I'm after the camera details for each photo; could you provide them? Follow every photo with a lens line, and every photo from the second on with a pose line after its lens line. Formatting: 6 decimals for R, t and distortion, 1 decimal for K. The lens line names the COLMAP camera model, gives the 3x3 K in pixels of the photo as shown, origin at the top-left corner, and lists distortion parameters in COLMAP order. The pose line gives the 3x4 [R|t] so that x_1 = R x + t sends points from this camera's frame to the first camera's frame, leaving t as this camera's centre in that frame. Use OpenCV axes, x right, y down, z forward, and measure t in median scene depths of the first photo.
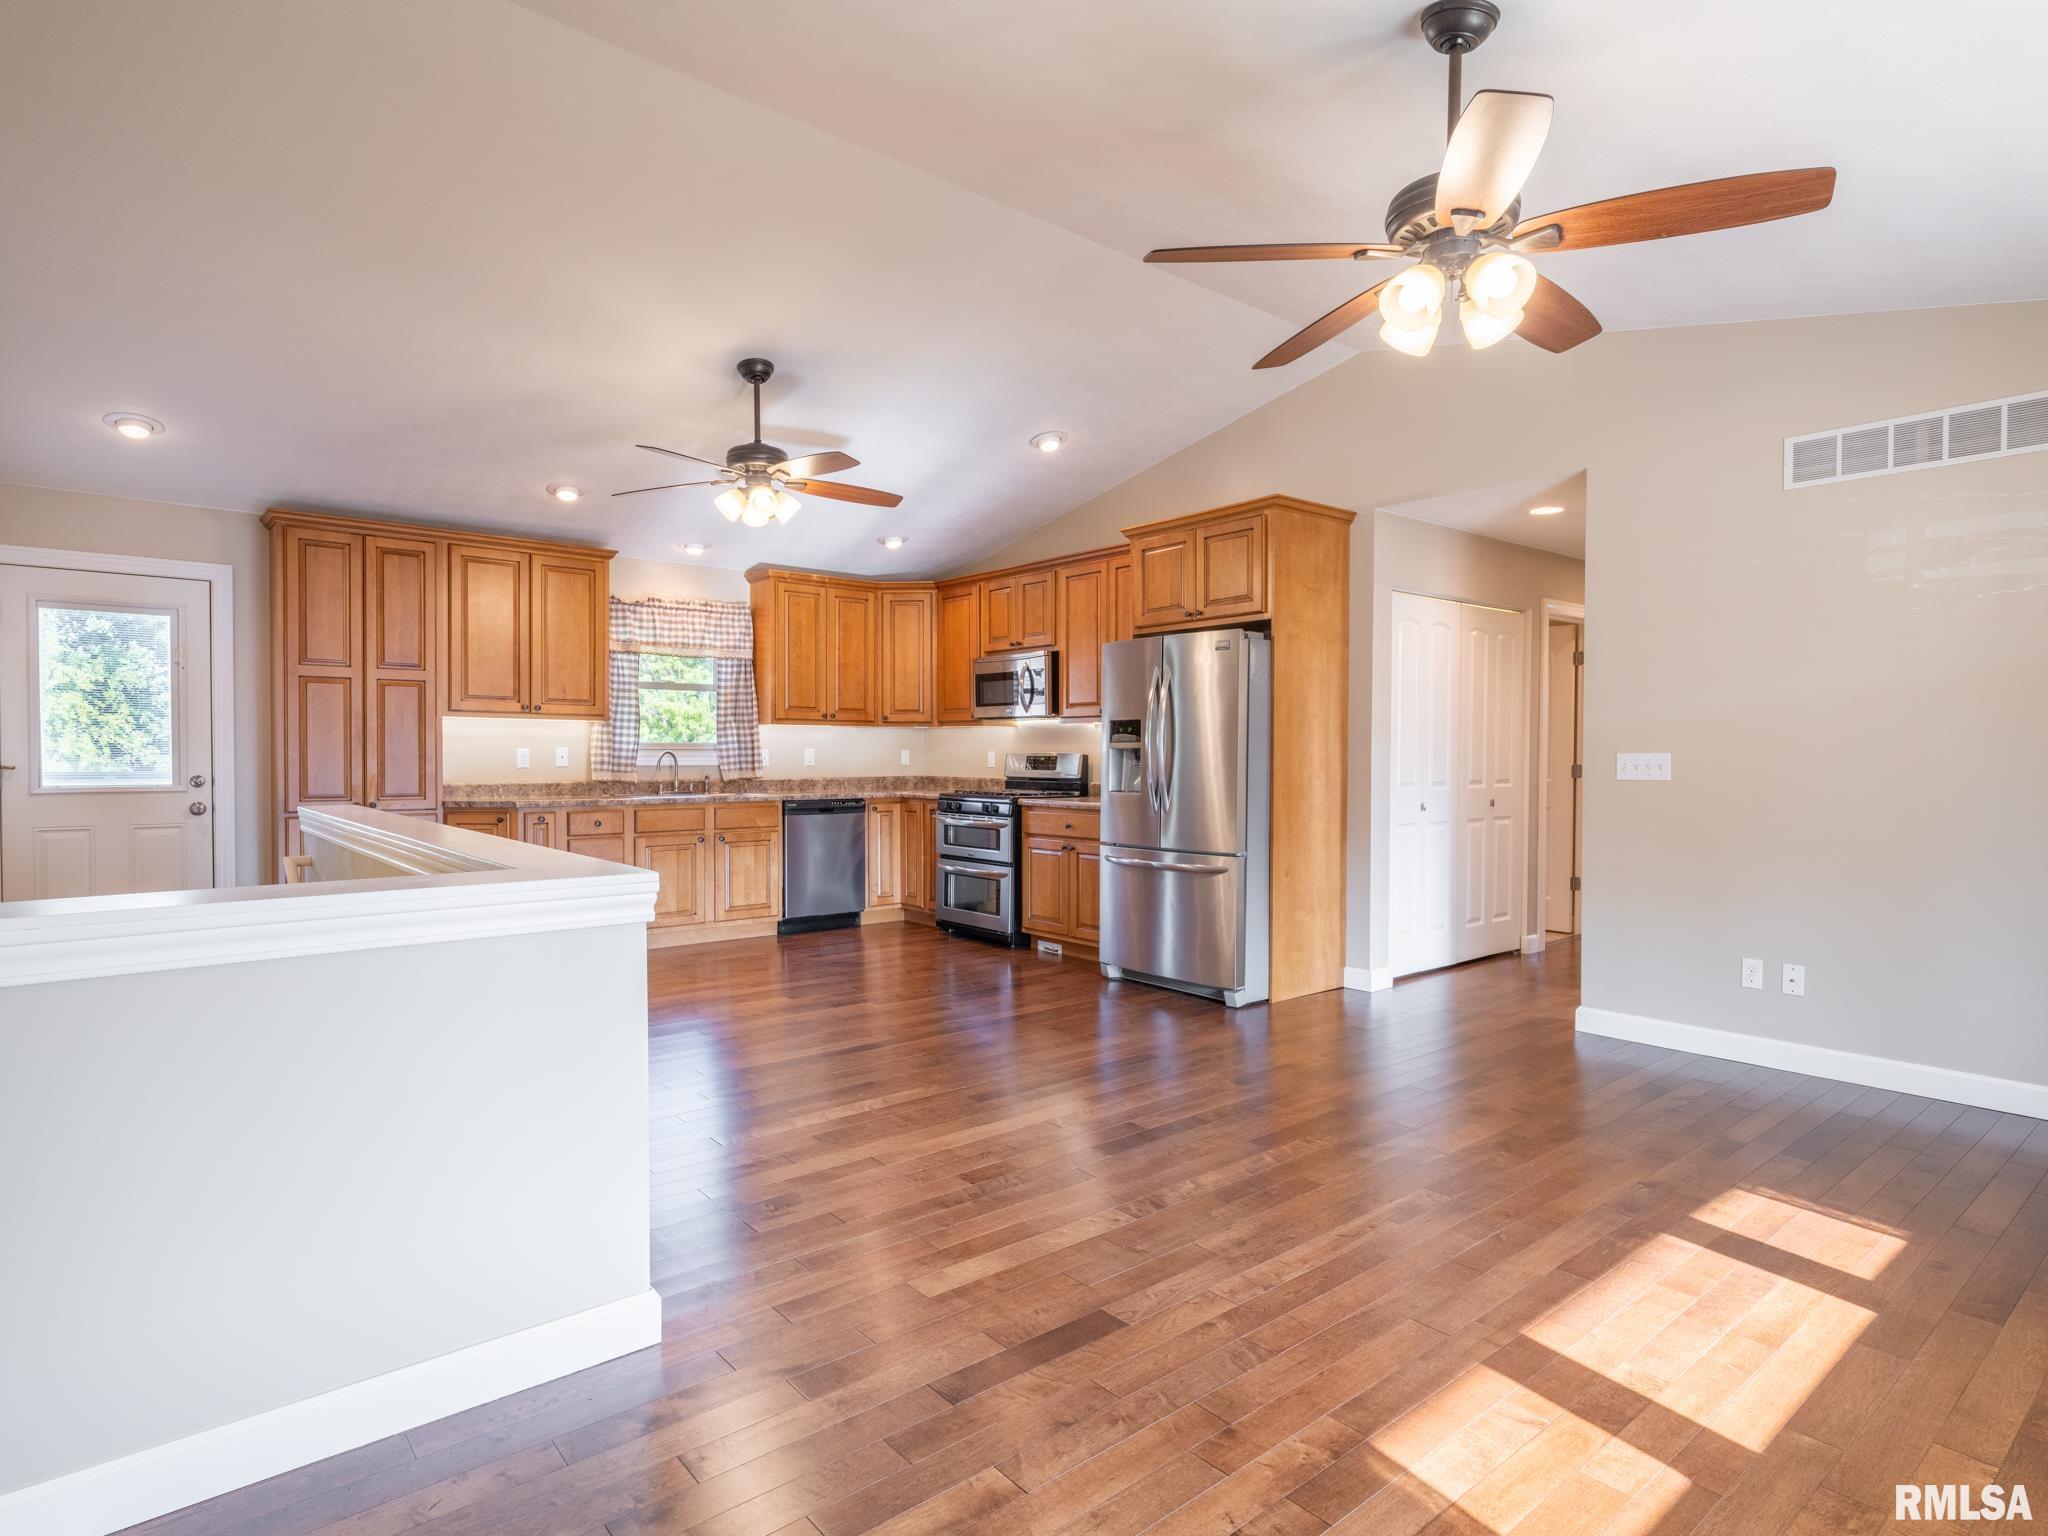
lens RADIAL K [[1105.7, 0, 1028.6], [0, 1105.7, 774.0], [0, 0, 1]] dist [0.021090, -0.007583]
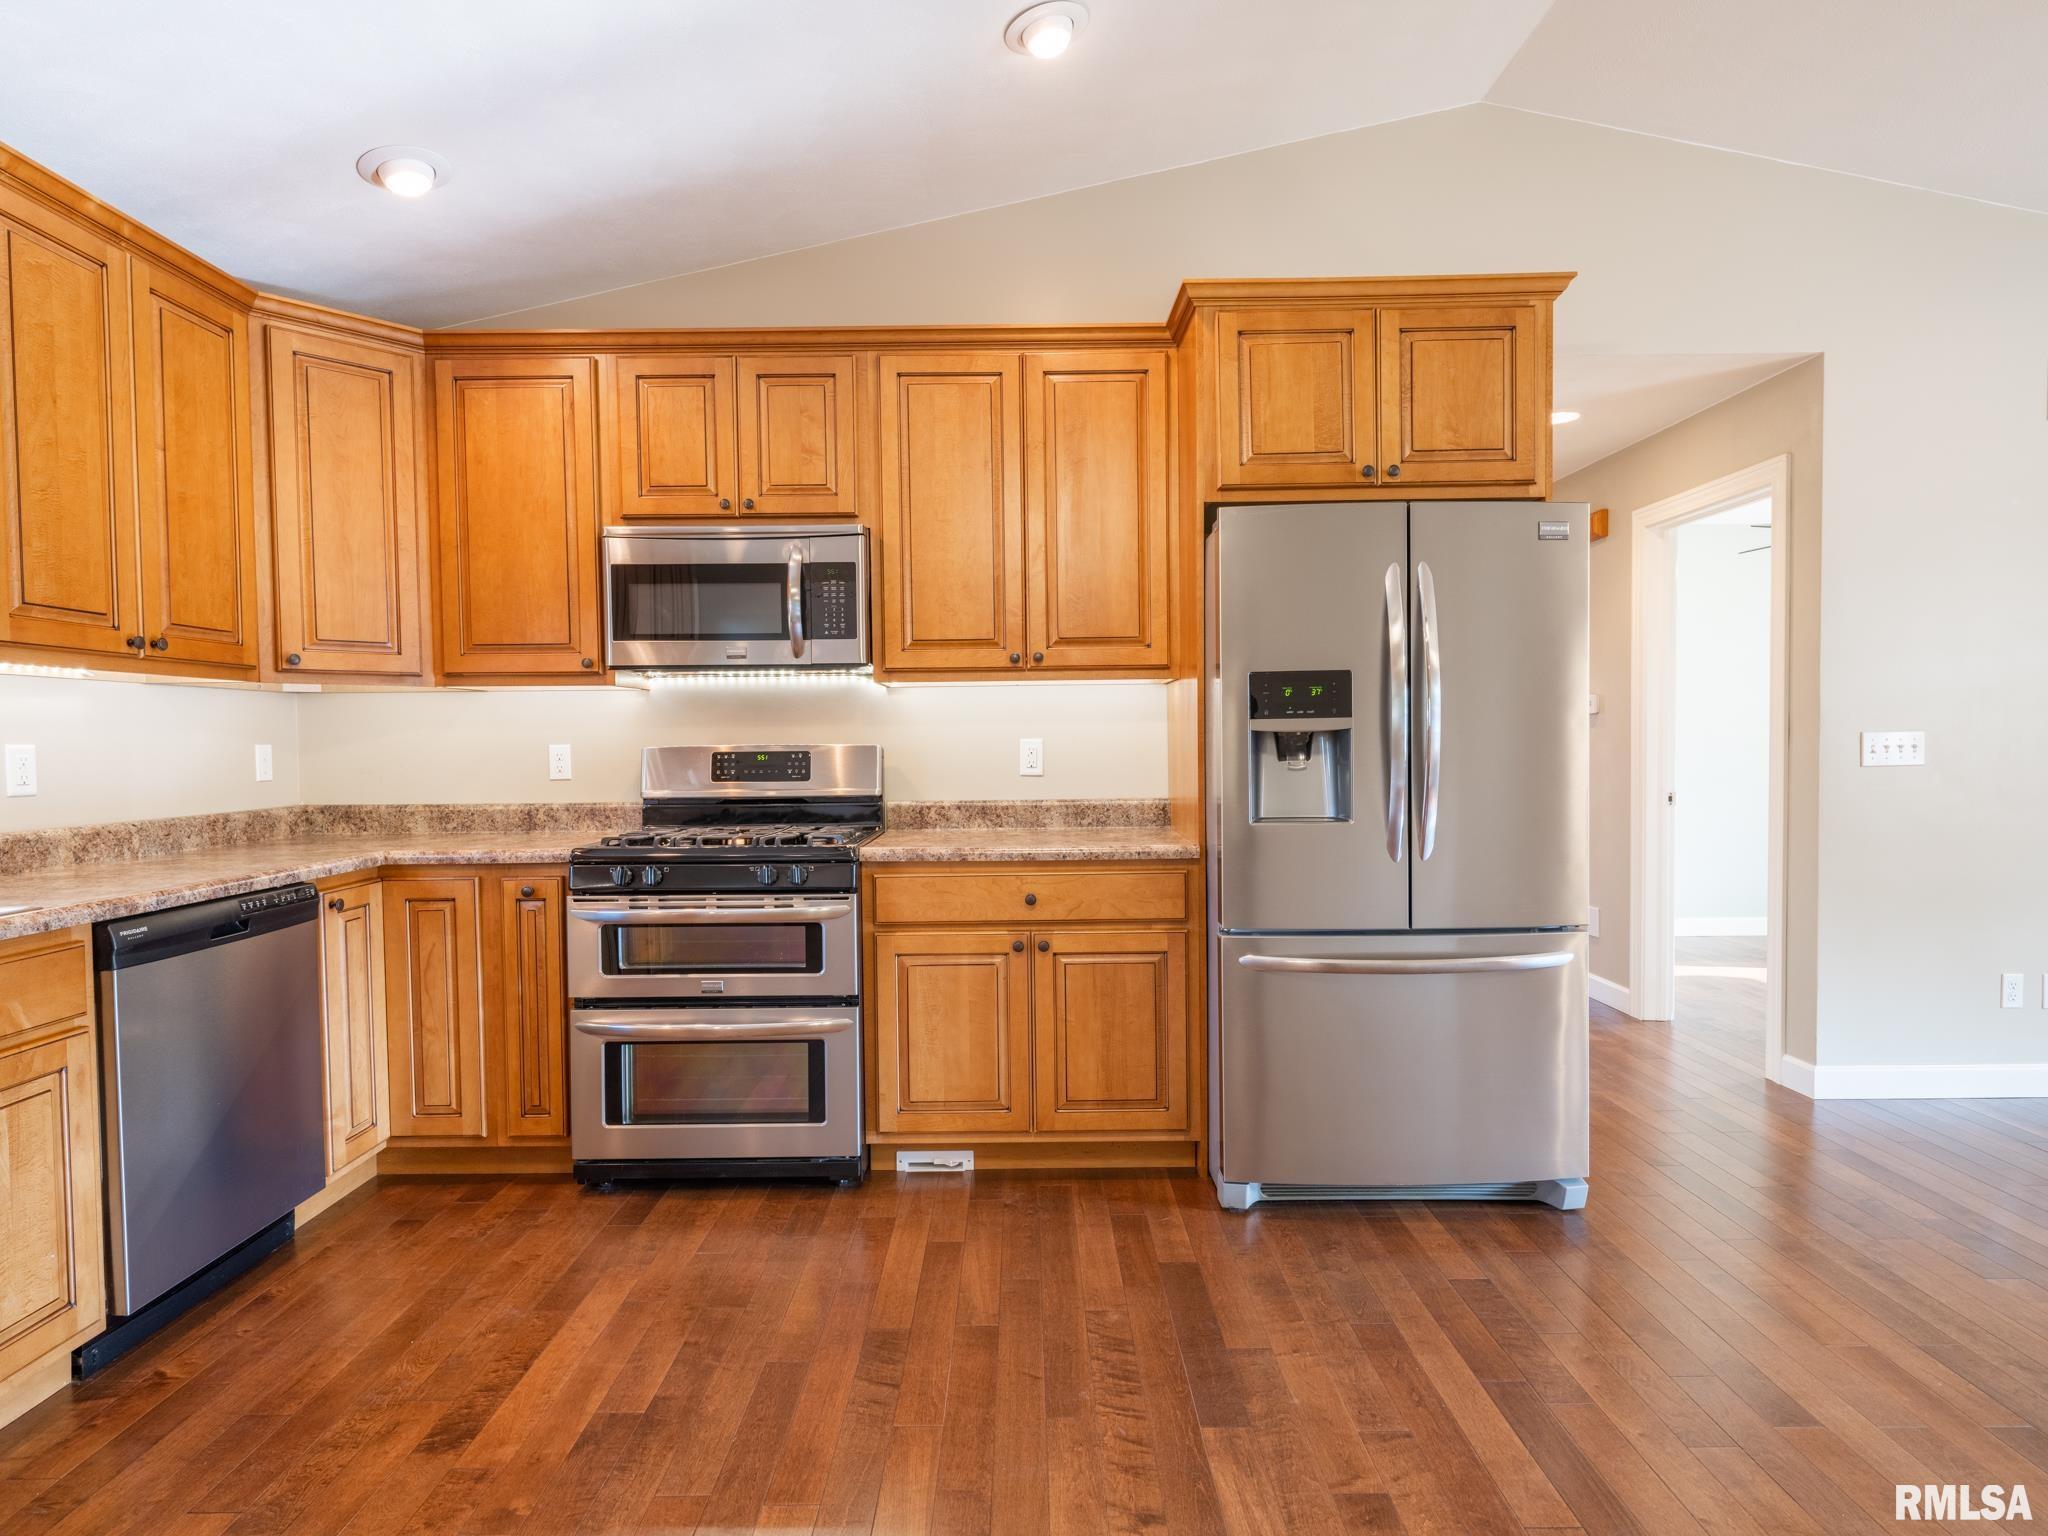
lens RADIAL K [[1103.7, 0, 1025.2], [0, 1103.7, 773.9], [0, 0, 1]] dist [0.013281, -0.009866]
pose [[0.645886, -0.033744, 0.762688, -0.293932], [0.027018, 0.999407, 0.021338, -0.014663], [-0.762956, 0.006825, 0.646415, 0.644687]]
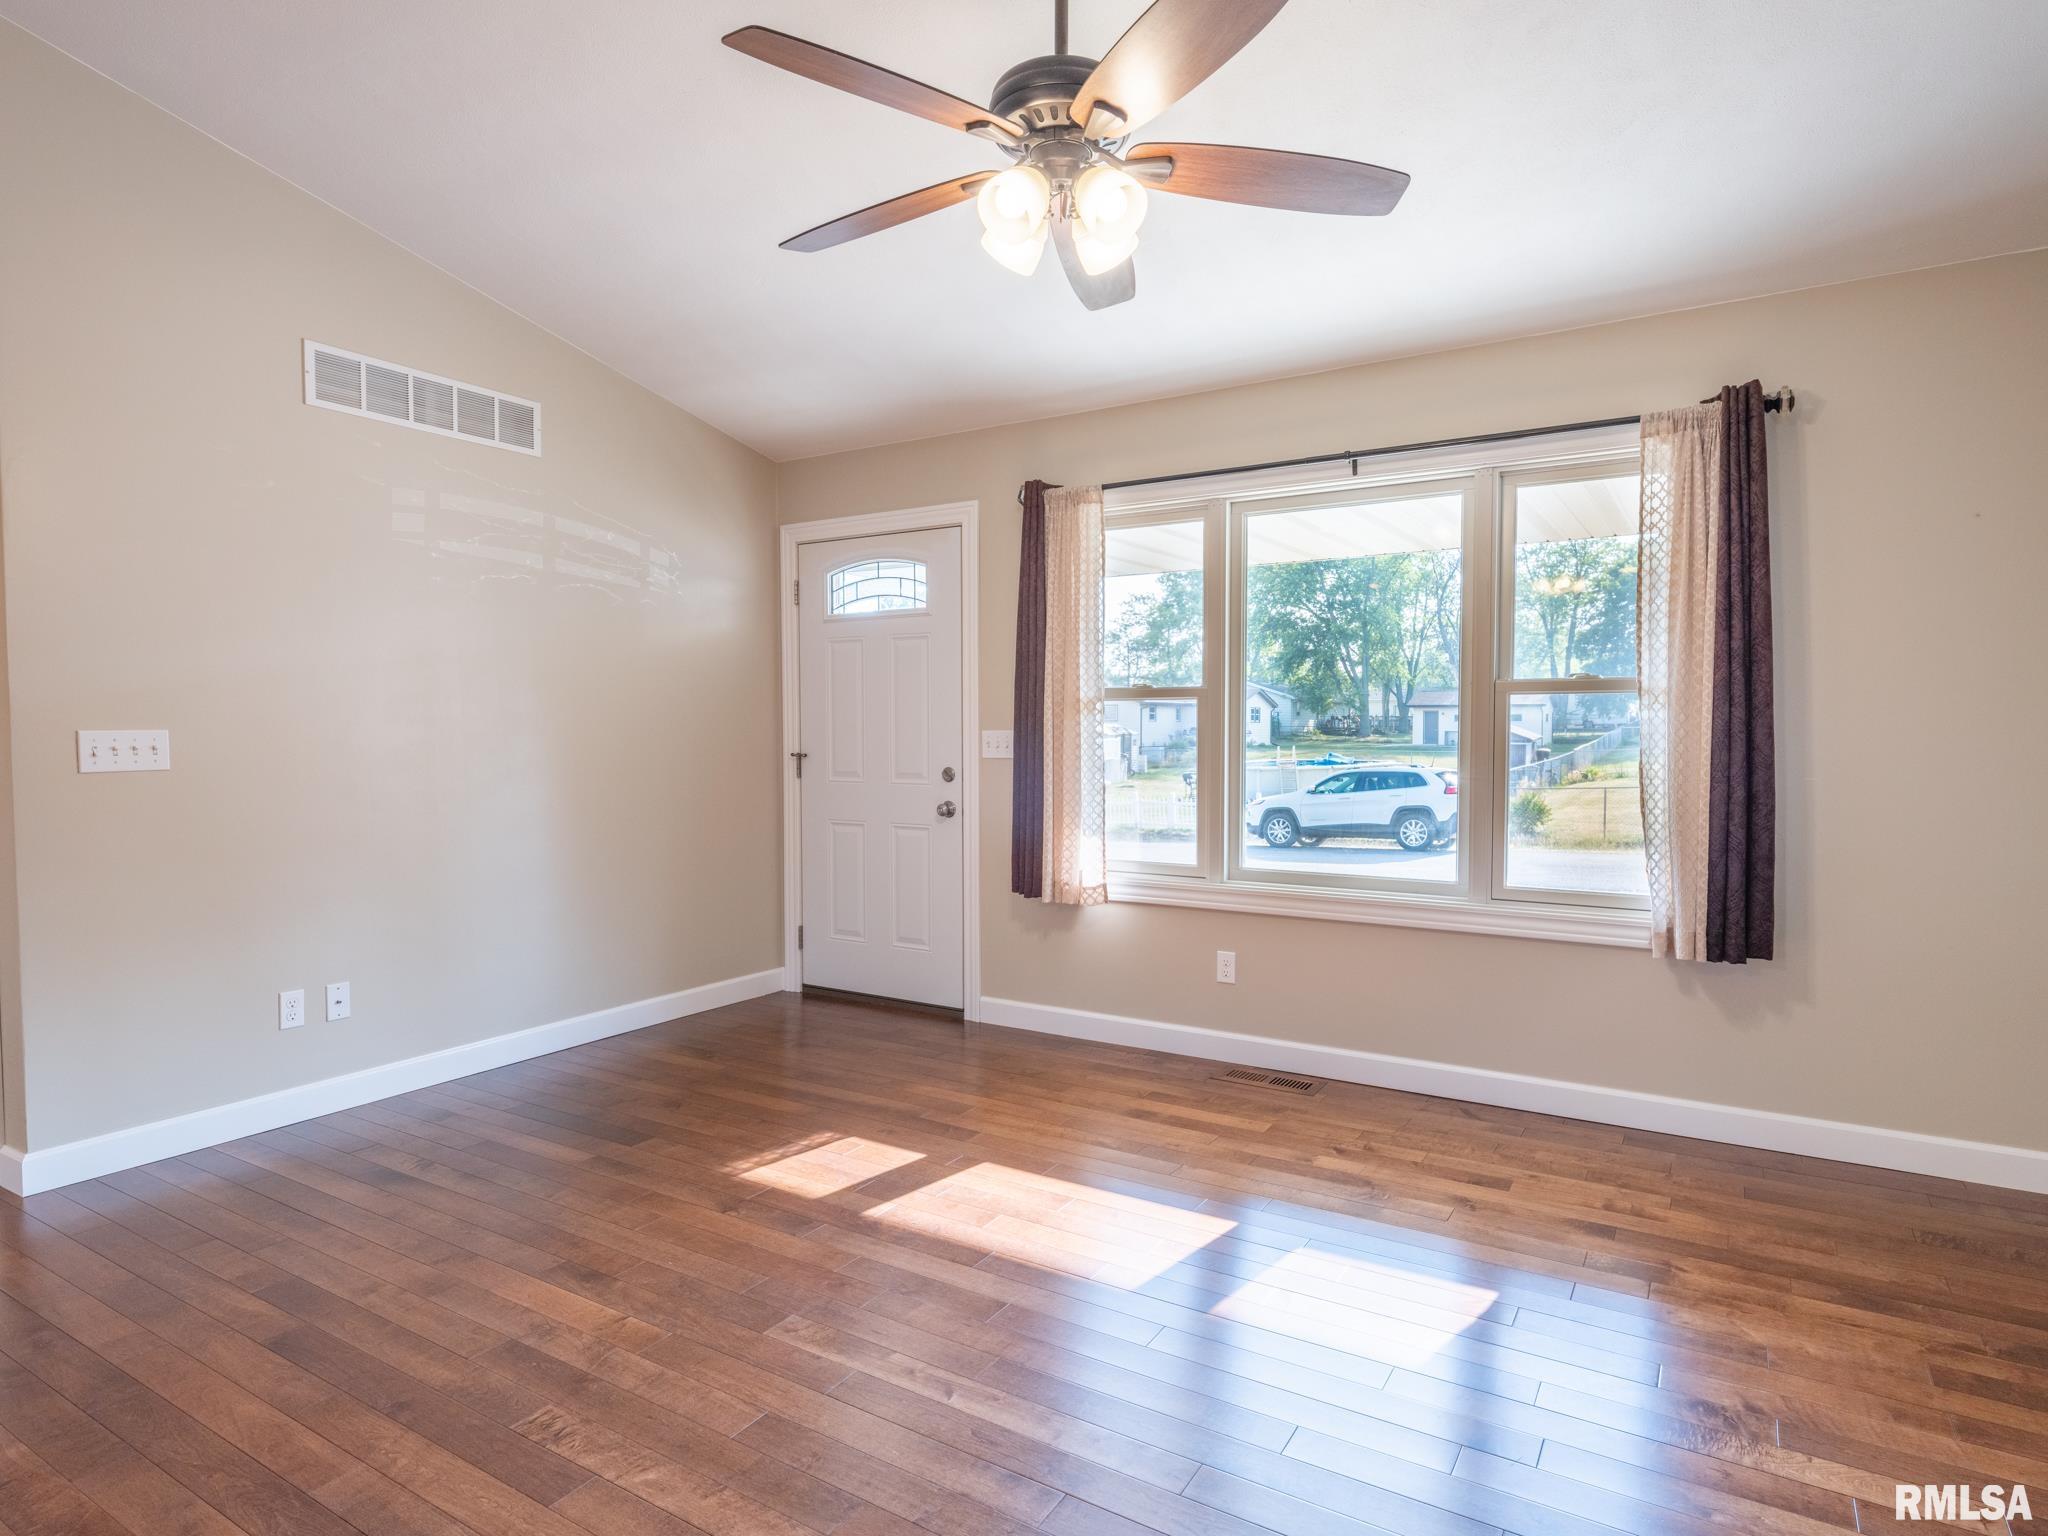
lens RADIAL K [[1139.2, 0, 1038.8], [0, 1139.2, 772.9], [0, 0, 1]] dist [0.013870, -0.003049]
pose [[-0.311633, -0.038499, 0.949422, -0.174379], [0.018218, 0.998753, 0.046480, -0.010237], [-0.950028, 0.031781, -0.310543, 0.467653]]
